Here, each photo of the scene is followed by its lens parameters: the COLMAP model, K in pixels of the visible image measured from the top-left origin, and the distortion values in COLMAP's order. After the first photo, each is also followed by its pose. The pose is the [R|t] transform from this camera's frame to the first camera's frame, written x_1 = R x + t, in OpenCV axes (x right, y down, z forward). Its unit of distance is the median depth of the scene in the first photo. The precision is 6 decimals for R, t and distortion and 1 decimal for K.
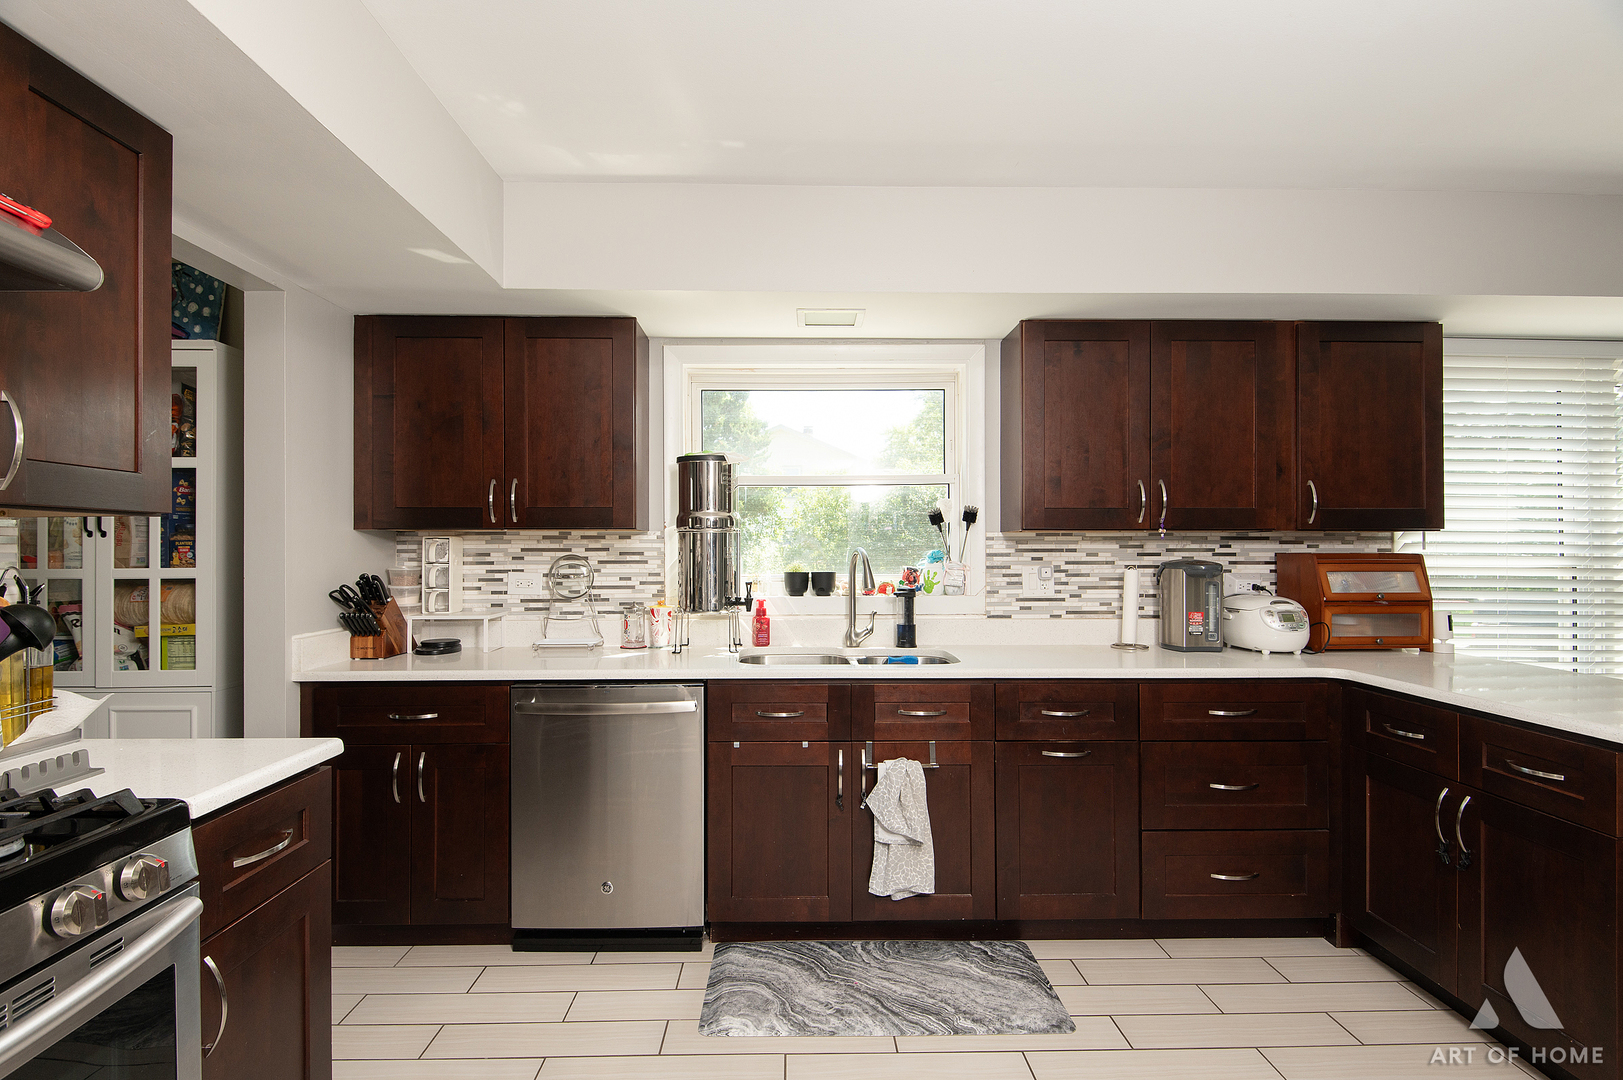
lens RADIAL K [[787.3, 0, 805.0], [0, 787.3, 546.3], [0, 0, 1]] dist [0.004527, -0.000713]
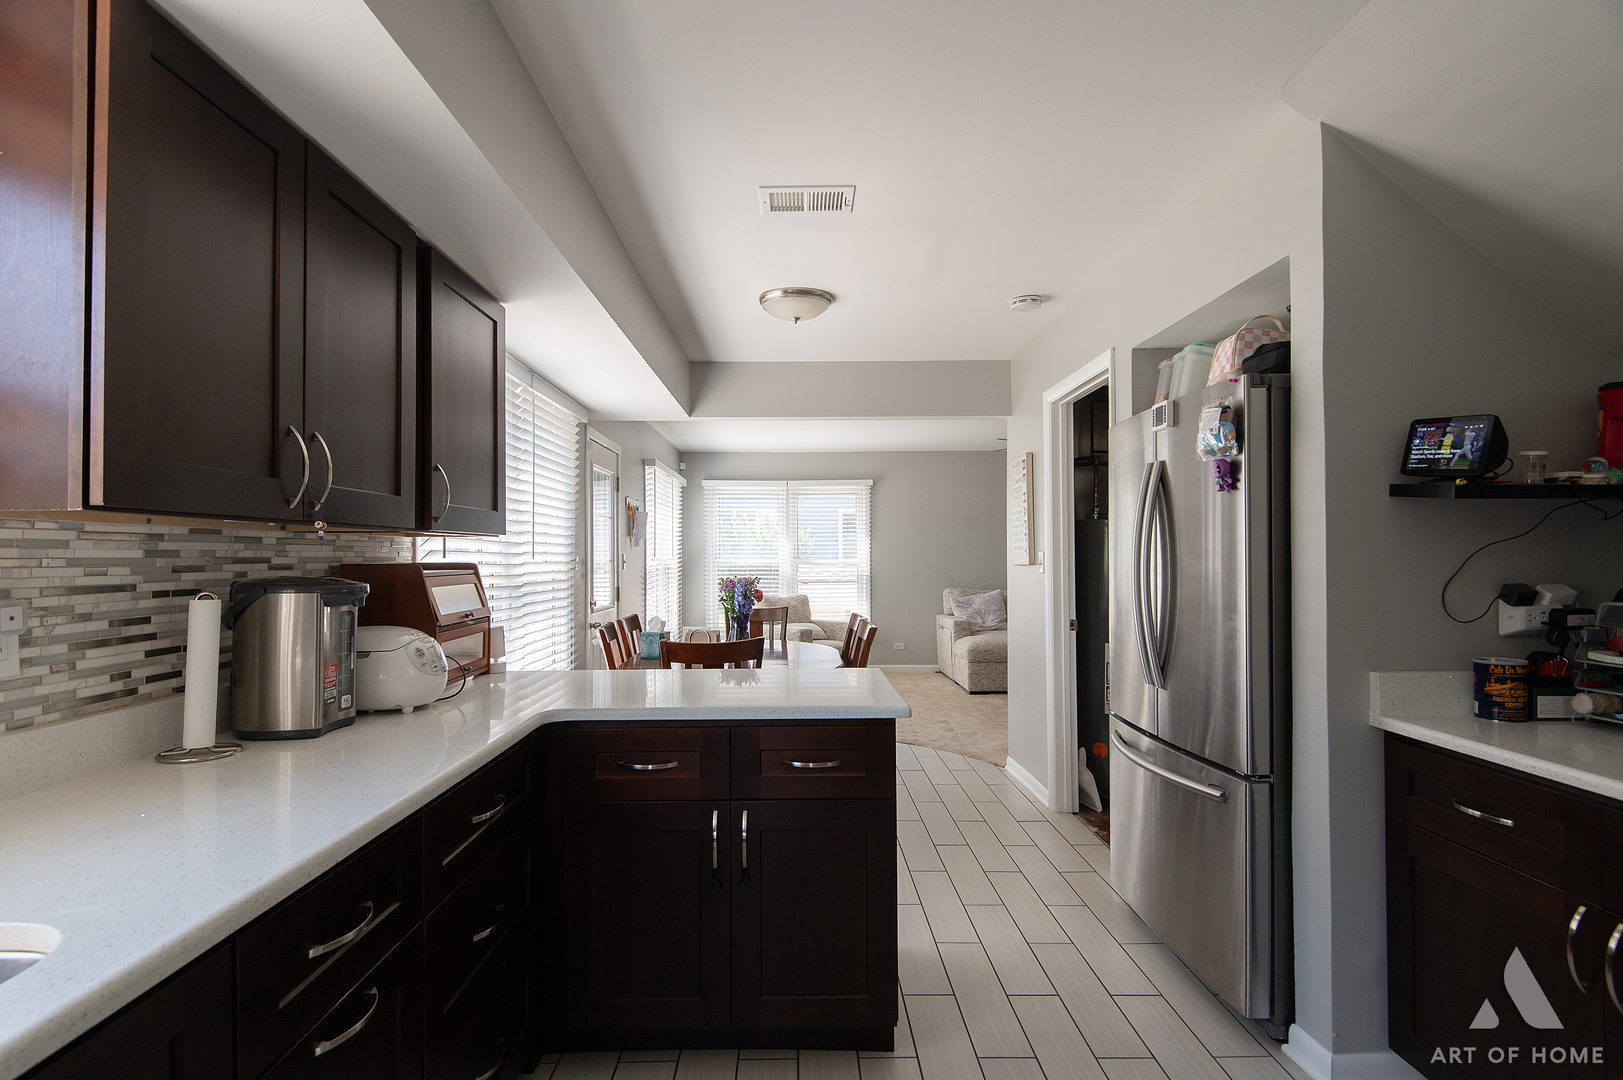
lens RADIAL K [[787.3, 0, 809.1], [0, 787.3, 544.4], [0, 0, 1]] dist [0.004527, -0.000713]
pose [[0.009260, 0.014840, 0.999847, -0.089946], [-0.001252, 0.999889, -0.014829, 0.001246], [-0.999956, -0.001115, 0.009278, 0.598082]]
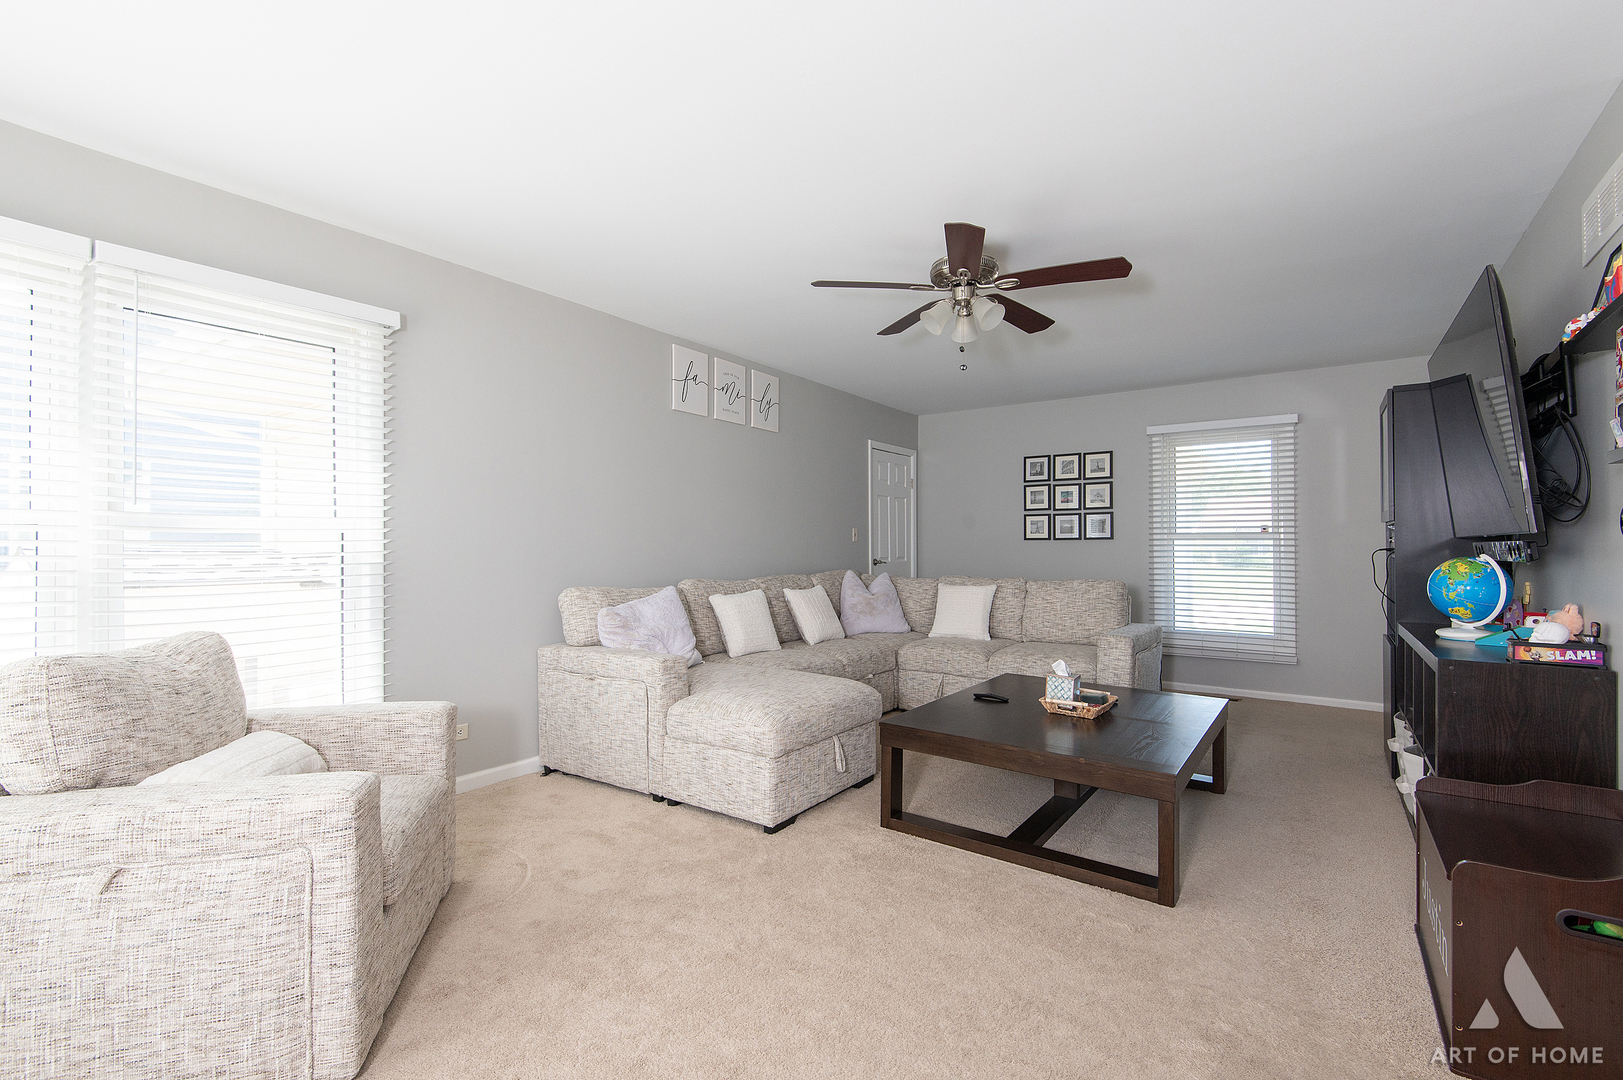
lens RADIAL K [[729.4, 0, 811.8], [0, 729.4, 534.8], [0, 0, 1]] dist [0.014246, -0.007927]
pose [[-0.804735, 0.007816, 0.593583, 1.650390], [-0.002013, 0.999872, -0.015895, 0.044572], [-0.593631, -0.013986, -0.804616, 0.858669]]
